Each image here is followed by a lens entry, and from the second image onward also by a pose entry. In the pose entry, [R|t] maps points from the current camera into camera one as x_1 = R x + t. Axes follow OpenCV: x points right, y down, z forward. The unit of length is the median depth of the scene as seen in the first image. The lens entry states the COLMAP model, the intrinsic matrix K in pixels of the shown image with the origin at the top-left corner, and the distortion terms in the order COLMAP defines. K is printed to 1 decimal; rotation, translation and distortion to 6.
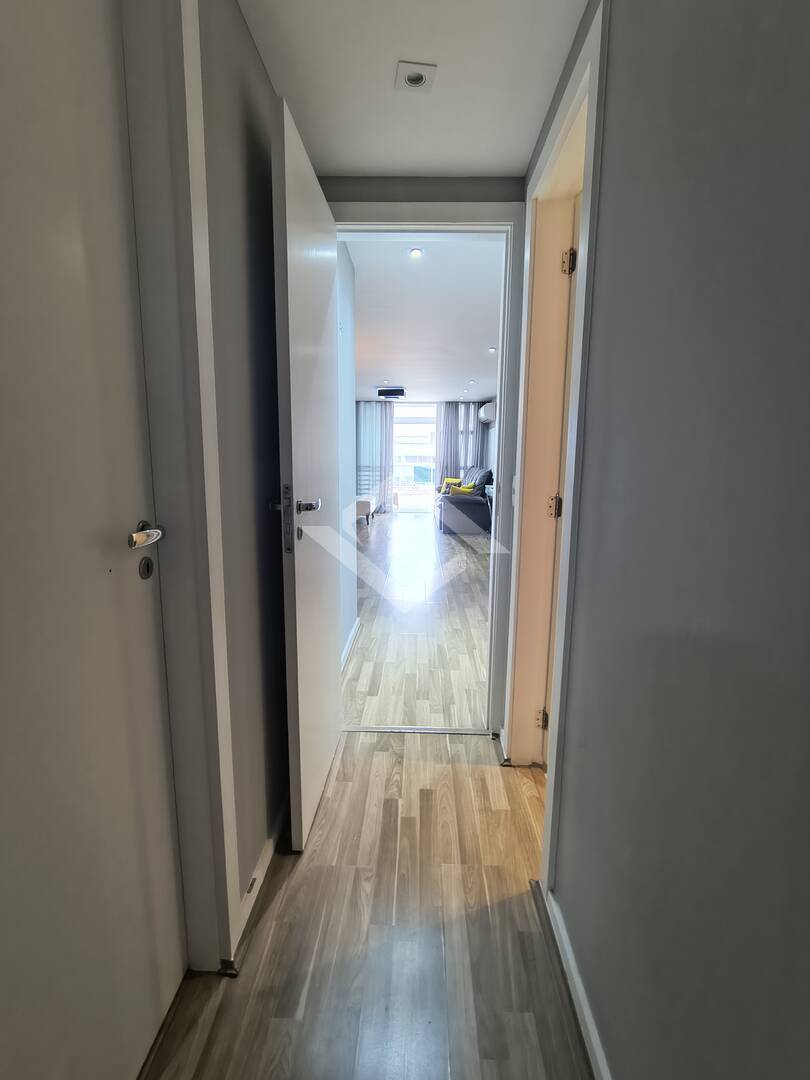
lens RADIAL K [[507.1, 0, 405.7], [0, 507.1, 538.1], [0, 0, 1]] dist [-0.009467, 0.002029]
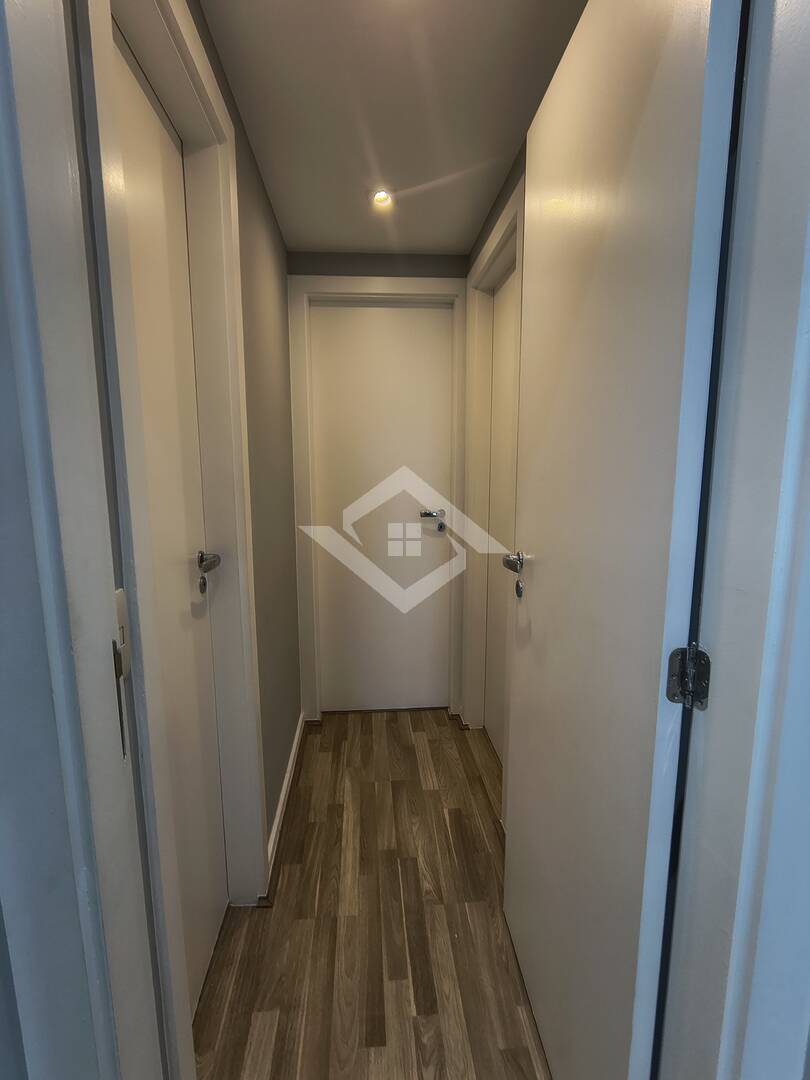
lens RADIAL K [[507.1, 0, 401.7], [0, 507.1, 543.5], [0, 0, 1]] dist [-0.009467, 0.002029]
pose [[-0.994338, 0.014132, -0.105321, 0.072793], [-0.019207, 0.950893, 0.308922, -0.306353], [0.104515, 0.309196, -0.945238, 1.567911]]
